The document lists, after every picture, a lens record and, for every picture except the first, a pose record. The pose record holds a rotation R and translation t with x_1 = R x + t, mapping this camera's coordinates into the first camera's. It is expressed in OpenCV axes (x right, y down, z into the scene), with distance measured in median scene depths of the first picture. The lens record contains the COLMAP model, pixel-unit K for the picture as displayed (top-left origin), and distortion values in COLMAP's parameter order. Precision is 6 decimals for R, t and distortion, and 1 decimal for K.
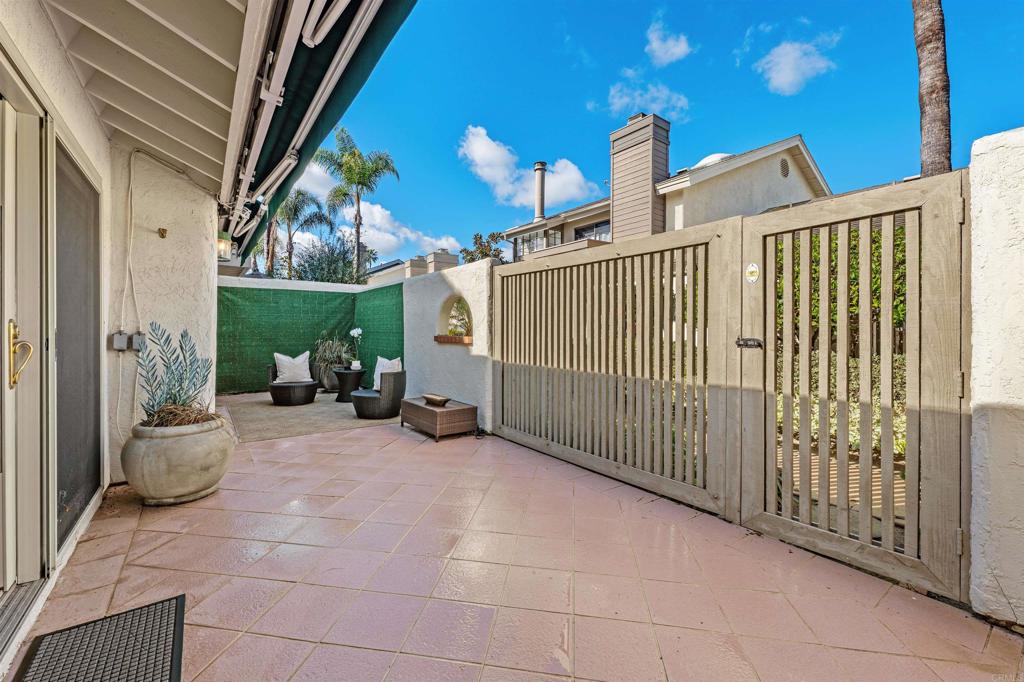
lens RADIAL K [[422.0, 0, 509.5], [0, 422.0, 333.9], [0, 0, 1]] dist [-0.001308, 0.000169]
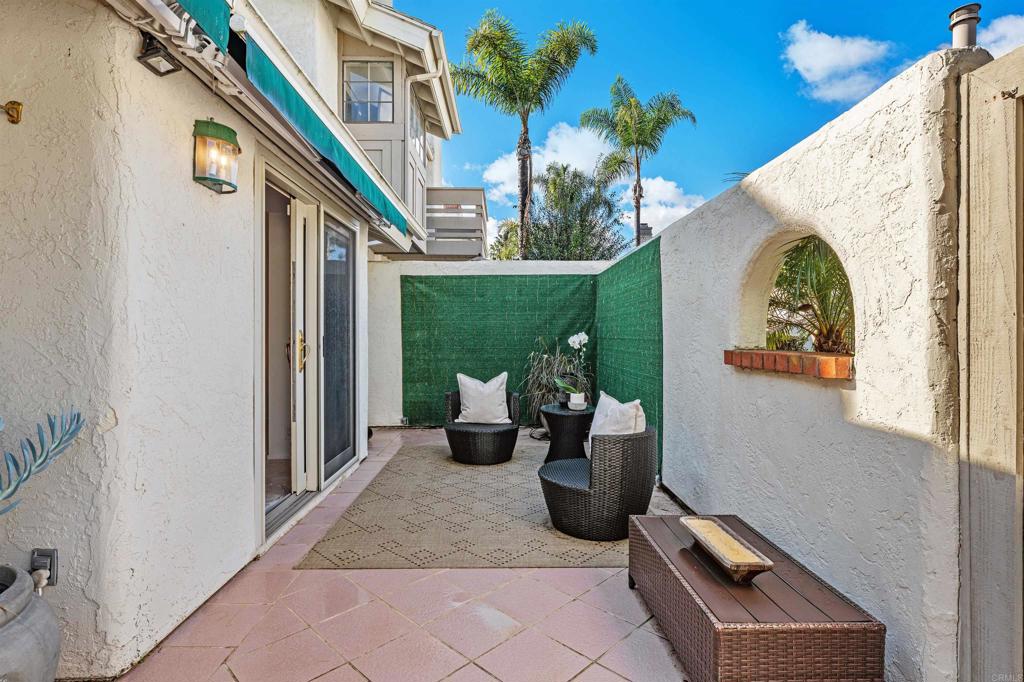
lens RADIAL K [[517.3, 0, 504.5], [0, 517.3, 334.4], [0, 0, 1]] dist [-0.003691, 0.000412]
pose [[0.814970, -0.006494, -0.579467, -0.055862], [0.000346, 0.999942, -0.010720, -0.004044], [0.579504, 0.008536, 0.814925, 0.406494]]
